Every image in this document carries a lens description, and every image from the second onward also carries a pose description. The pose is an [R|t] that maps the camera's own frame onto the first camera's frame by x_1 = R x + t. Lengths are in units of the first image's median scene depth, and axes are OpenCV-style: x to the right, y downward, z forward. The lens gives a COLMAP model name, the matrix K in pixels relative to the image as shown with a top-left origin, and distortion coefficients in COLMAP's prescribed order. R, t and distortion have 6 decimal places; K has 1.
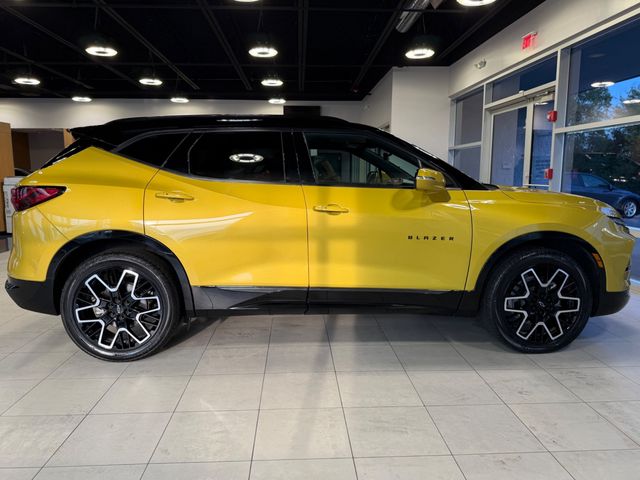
lens RADIAL K [[468.8, 0, 320.0], [0, 468.8, 240.0], [0, 0, 1]] dist [0.028694, -0.004727]
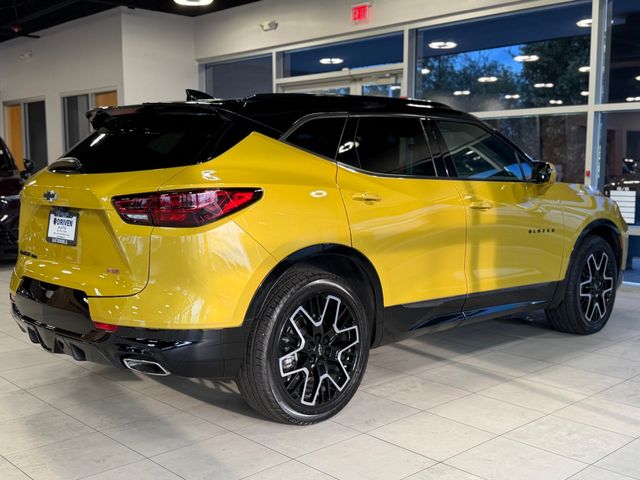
lens RADIAL K [[731.6, 0, 320.0], [0, 731.6, 240.0], [0, 0, 1]] dist [0.203360, -0.432342]
pose [[0.763699, -0.067837, 0.641998, -1.117168], [0.092648, 0.995686, -0.005002, -0.019986], [-0.638889, 0.063300, 0.766690, 0.091202]]
